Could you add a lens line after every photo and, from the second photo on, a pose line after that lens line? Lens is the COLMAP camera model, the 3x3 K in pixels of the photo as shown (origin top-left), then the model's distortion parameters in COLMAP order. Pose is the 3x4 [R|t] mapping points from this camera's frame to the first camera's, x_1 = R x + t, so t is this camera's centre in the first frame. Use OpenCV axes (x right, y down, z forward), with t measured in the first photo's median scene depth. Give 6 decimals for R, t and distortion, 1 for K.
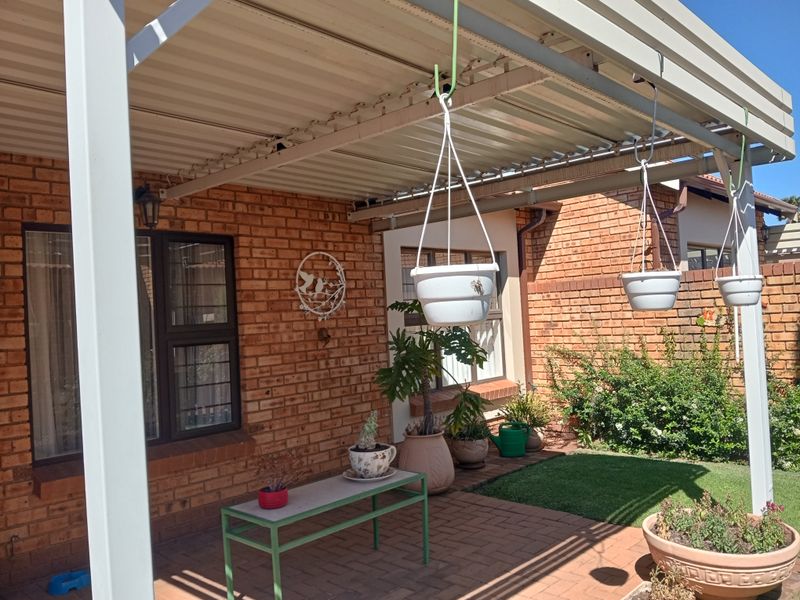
lens RADIAL K [[649.0, 0, 401.6], [0, 649.0, 304.3], [0, 0, 1]] dist [-0.002901, -0.020099]
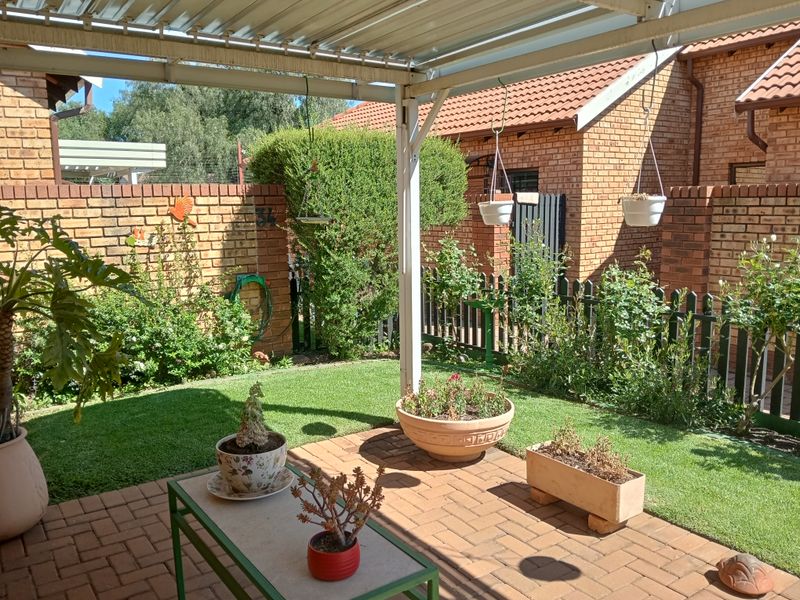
lens RADIAL K [[649.0, 0, 400.5], [0, 649.0, 297.0], [0, 0, 1]] dist [-0.002901, -0.020099]
pose [[0.195945, -0.093245, 0.976172, -0.384624], [-0.010709, 0.995206, 0.097212, 0.011896], [-0.980556, -0.029502, 0.194007, 0.458645]]
